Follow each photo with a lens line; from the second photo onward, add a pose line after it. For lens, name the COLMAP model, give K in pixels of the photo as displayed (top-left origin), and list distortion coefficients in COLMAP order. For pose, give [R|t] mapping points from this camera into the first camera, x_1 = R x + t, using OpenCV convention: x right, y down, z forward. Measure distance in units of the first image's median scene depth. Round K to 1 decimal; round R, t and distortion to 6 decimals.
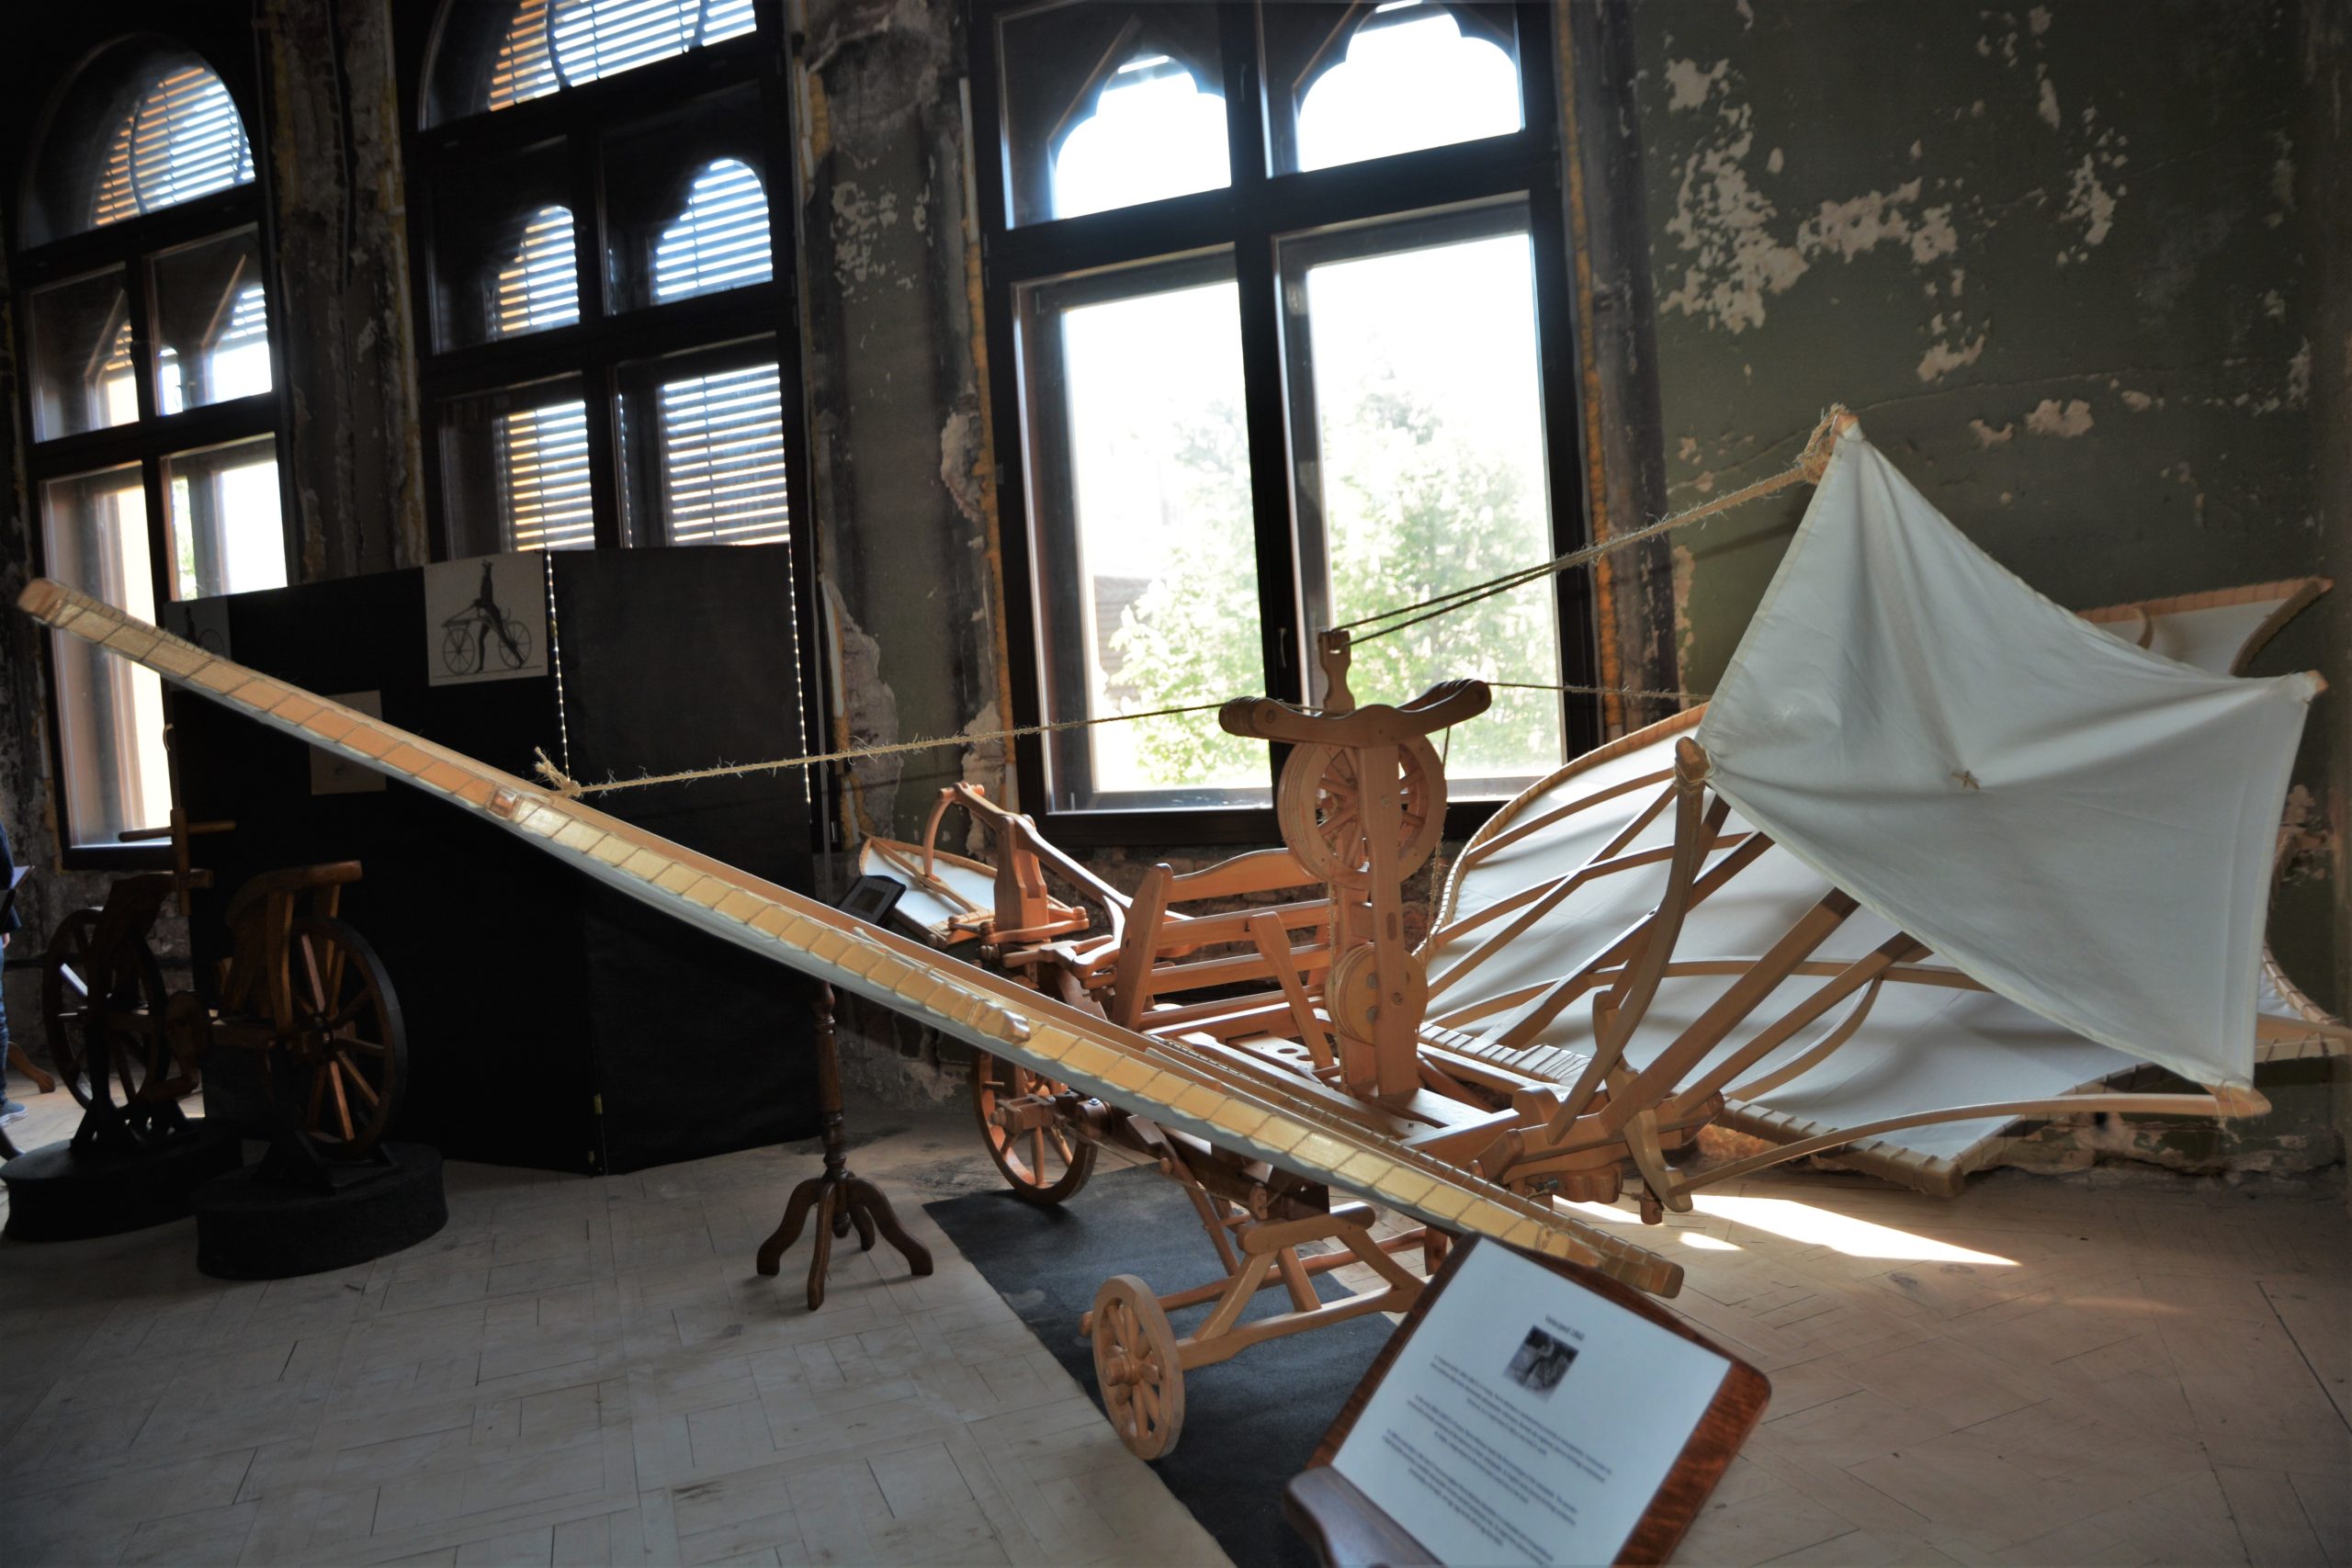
lens RADIAL K [[1626.6, 0, 1201.0], [0, 1626.6, 739.4], [0, 0, 1]] dist [-0.118451, 0.082204]
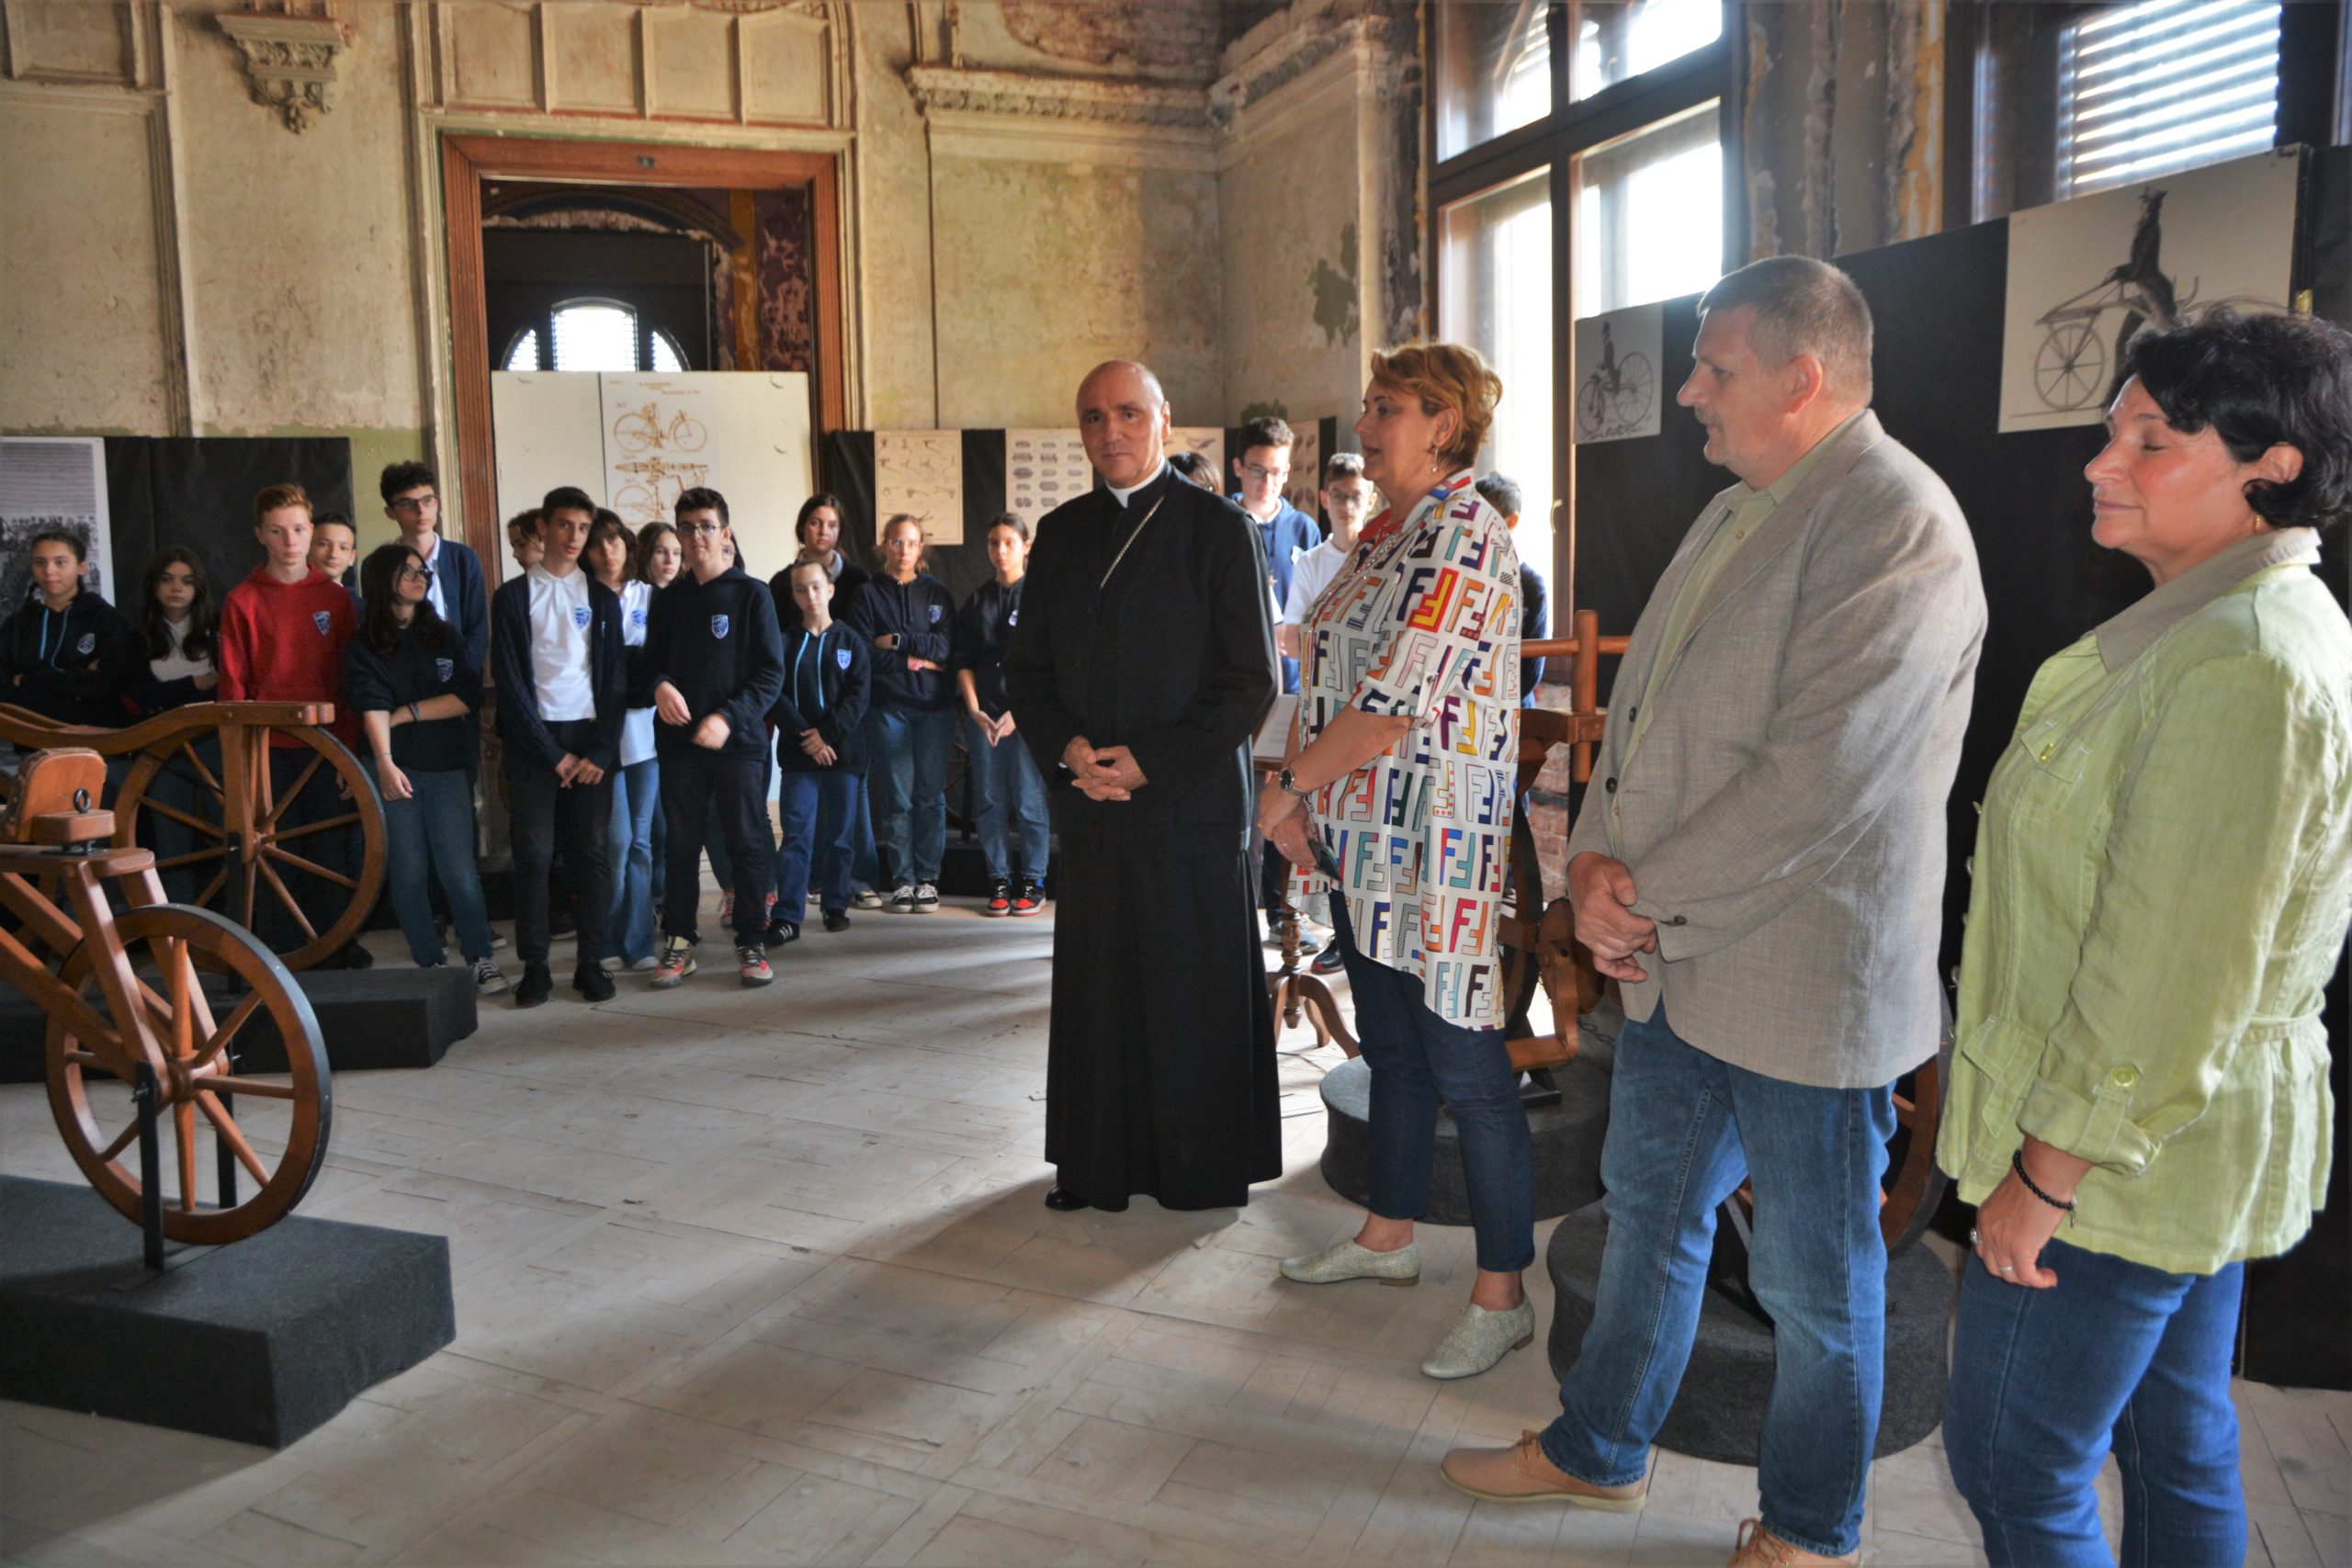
lens RADIAL K [[1626.6, 0, 1201.0], [0, 1626.6, 739.4], [0, 0, 1]] dist [-0.118451, 0.082204]
pose [[0.711622, 0.134572, -0.689554, -0.227960], [-0.058164, 0.989399, 0.133063, 0.013038], [0.700151, -0.054584, 0.711906, 0.315255]]
